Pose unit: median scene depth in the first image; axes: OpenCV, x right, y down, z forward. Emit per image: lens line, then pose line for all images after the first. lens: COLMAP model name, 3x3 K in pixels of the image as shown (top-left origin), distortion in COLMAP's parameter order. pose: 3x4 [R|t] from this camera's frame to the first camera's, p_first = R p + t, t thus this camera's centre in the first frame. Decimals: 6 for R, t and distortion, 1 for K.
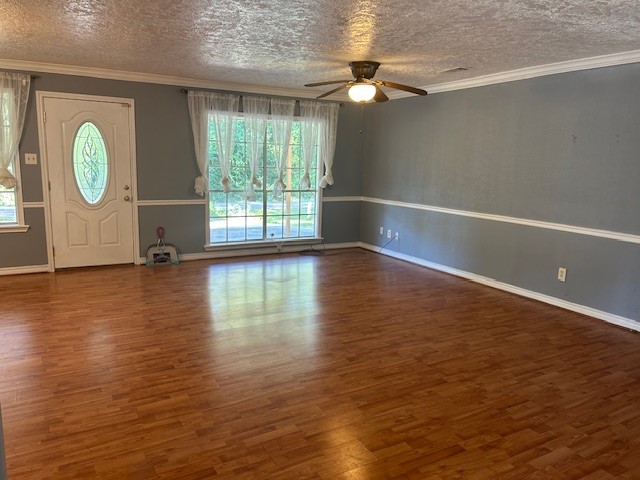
lens RADIAL K [[483.7, 0, 317.0], [0, 483.7, 238.4], [0, 0, 1]] dist [0.032146, -0.025938]
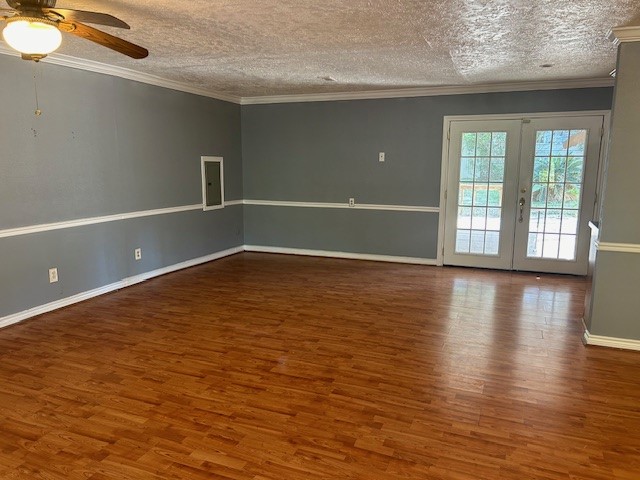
lens RADIAL K [[483.7, 0, 317.0], [0, 483.7, 240.4], [0, 0, 1]] dist [0.032146, -0.025938]
pose [[-0.625562, -0.163907, 0.762763, -0.562699], [0.112117, 0.948647, 0.295801, -0.226003], [-0.772077, 0.270560, -0.575061, 1.185547]]
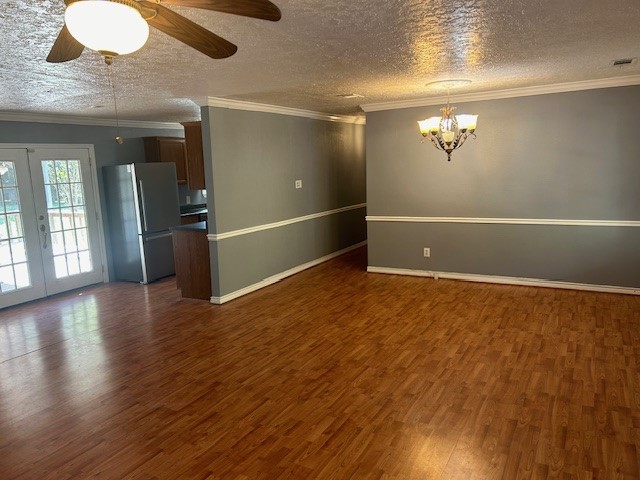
lens RADIAL K [[483.7, 0, 316.6], [0, 483.7, 245.8], [0, 0, 1]] dist [0.032146, -0.025938]
pose [[-0.854099, 0.096148, -0.511146, 0.166275], [-0.068834, 0.953224, 0.294322, -0.279222], [0.515536, 0.286565, -0.807529, 1.474833]]
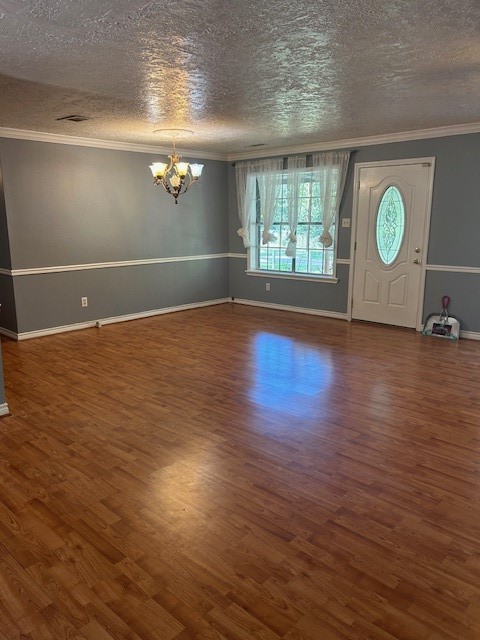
lens RADIAL K [[483.7, 0, 236.9], [0, 483.7, 315.3], [0, 0, 1]] dist [0.032146, -0.025938]
pose [[0.302573, 0.164559, -0.938813, 0.571069], [-0.146167, 0.981343, 0.124905, -0.060369], [0.941852, 0.099430, 0.320981, 0.470675]]
